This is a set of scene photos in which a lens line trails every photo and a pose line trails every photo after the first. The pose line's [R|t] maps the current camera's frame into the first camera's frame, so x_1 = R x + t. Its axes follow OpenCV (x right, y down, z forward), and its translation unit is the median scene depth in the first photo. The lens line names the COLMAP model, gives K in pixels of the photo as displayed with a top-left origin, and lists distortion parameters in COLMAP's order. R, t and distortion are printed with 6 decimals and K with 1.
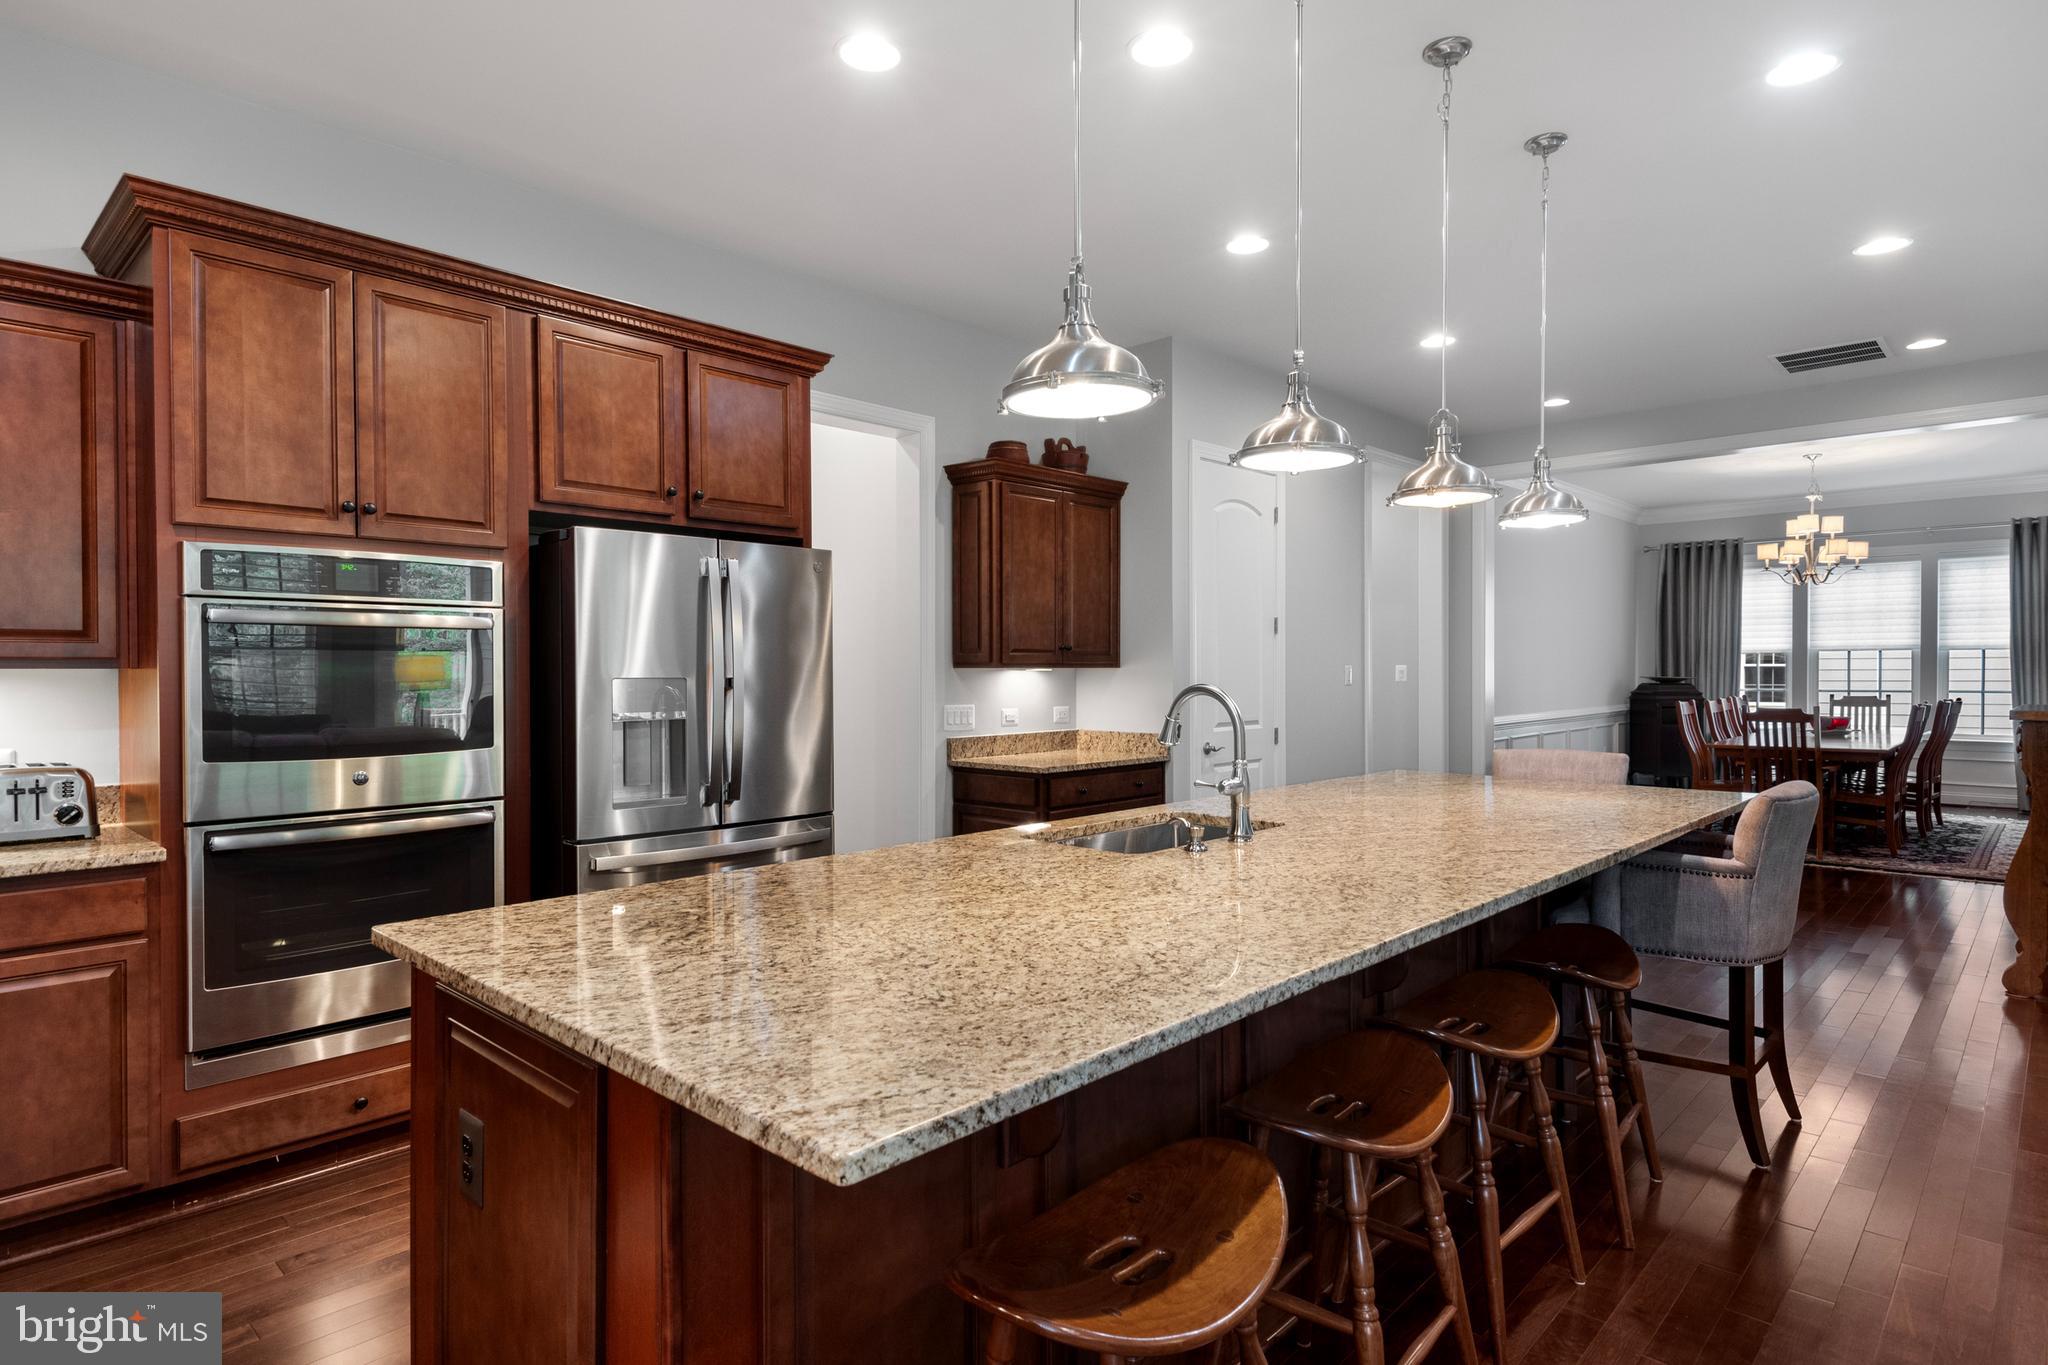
lens RADIAL K [[1116.3, 0, 1024.0], [0, 1116.3, 682.5], [0, 0, 1]] dist [0.017936, -0.000295]
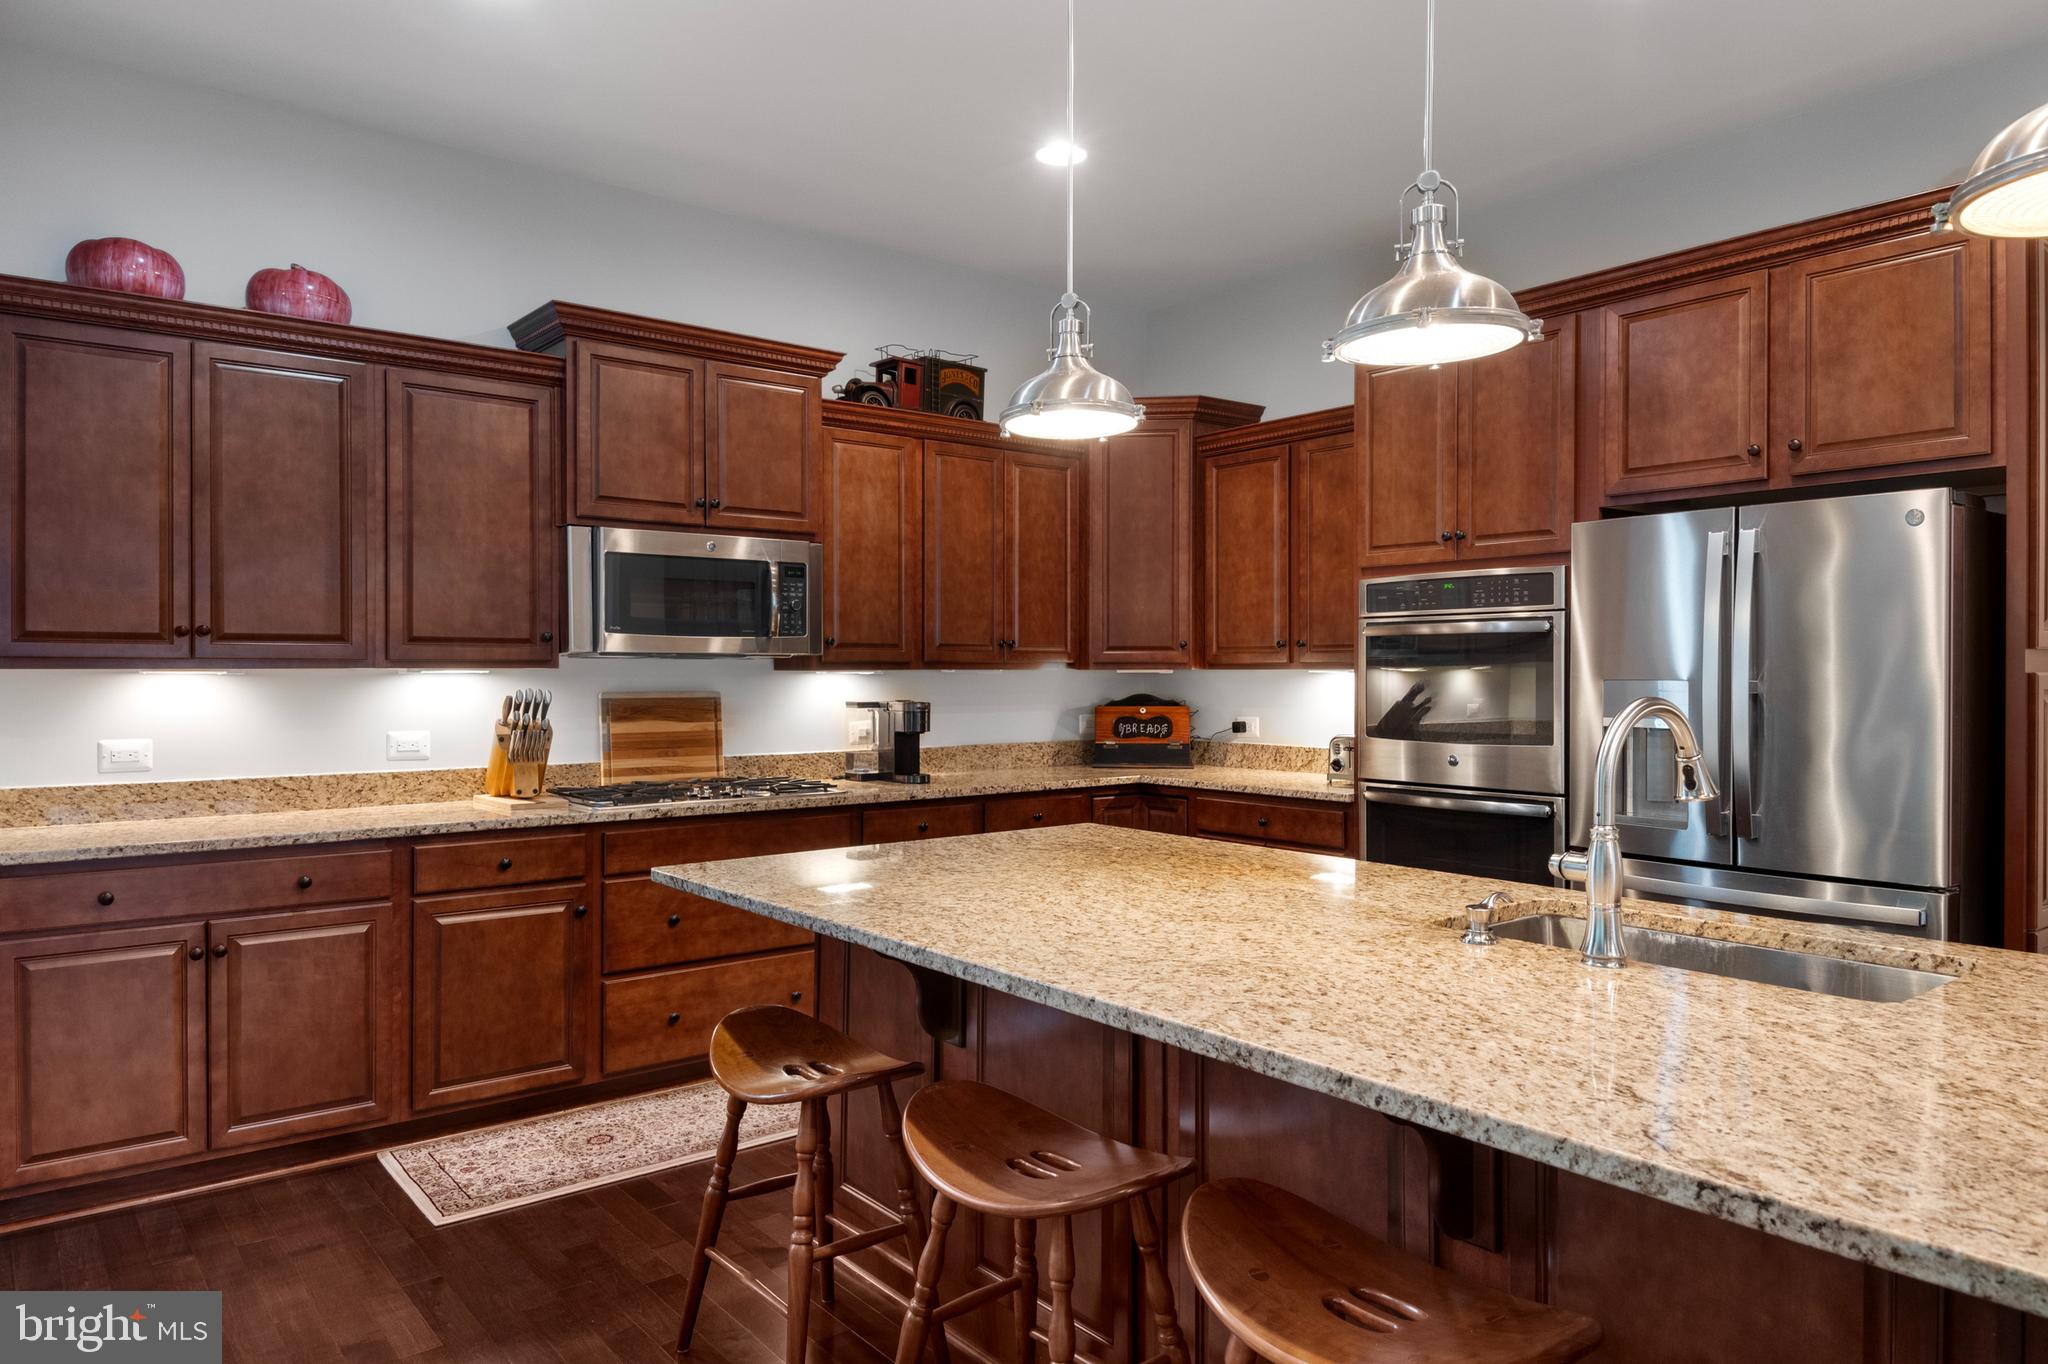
lens RADIAL K [[1300.2, 0, 1046.6], [0, 1300.2, 685.0], [0, 0, 1]] dist [0.033816, -0.040633]
pose [[-0.130416, 0.007484, -0.991431, 0.728289], [-0.014552, 0.999849, 0.009462, -0.001929], [0.991353, 0.015662, -0.130287, 0.644541]]
